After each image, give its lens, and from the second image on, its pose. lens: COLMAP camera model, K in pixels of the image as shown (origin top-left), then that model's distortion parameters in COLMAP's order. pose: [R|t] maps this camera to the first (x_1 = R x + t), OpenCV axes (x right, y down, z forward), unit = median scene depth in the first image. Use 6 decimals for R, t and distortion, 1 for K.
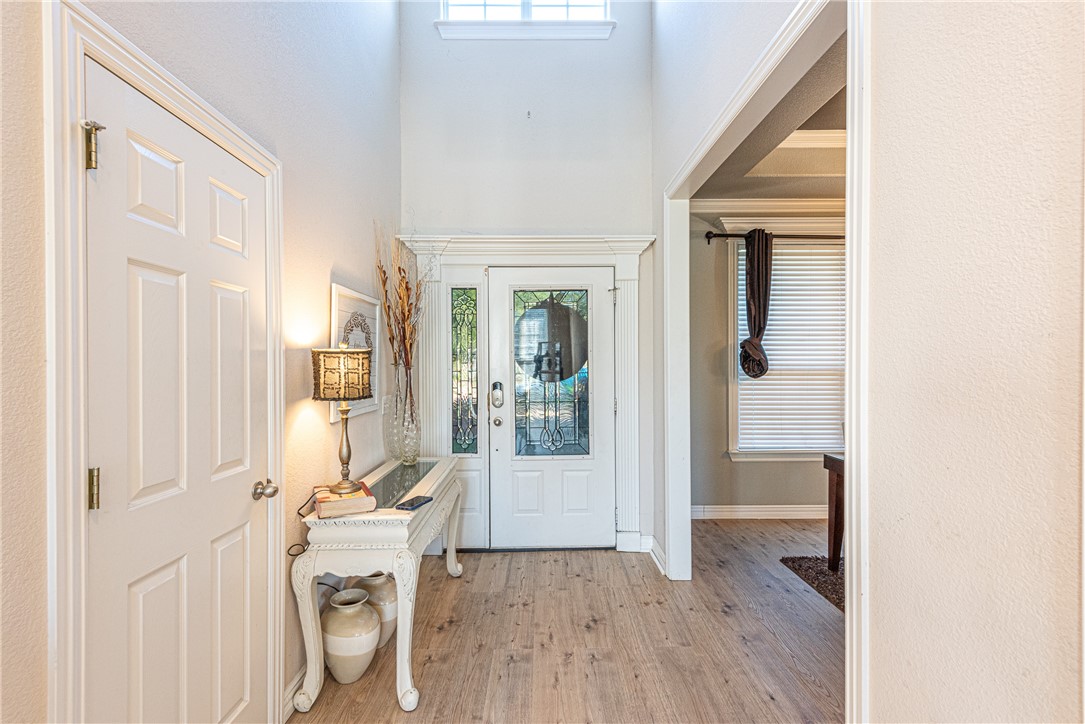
lens RADIAL K [[501.0, 0, 542.5], [0, 501.0, 362.0], [0, 0, 1]] dist [-0.000012, -0.000006]
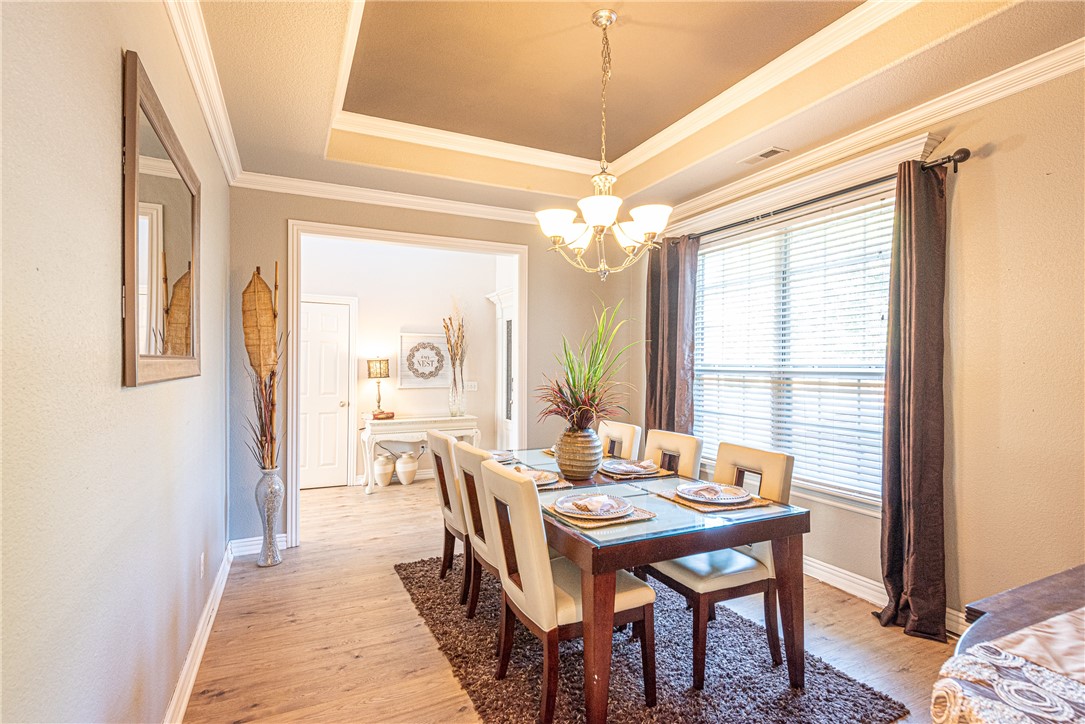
lens RADIAL K [[523.8, 0, 542.5], [0, 523.8, 362.0], [0, 0, 1]] dist [0.000462, 0.000017]
pose [[0.421696, 0.001922, -0.906735, 2.365967], [-0.005927, 0.999982, -0.000637, -0.014863], [0.906718, 0.005643, 0.421700, 0.583560]]
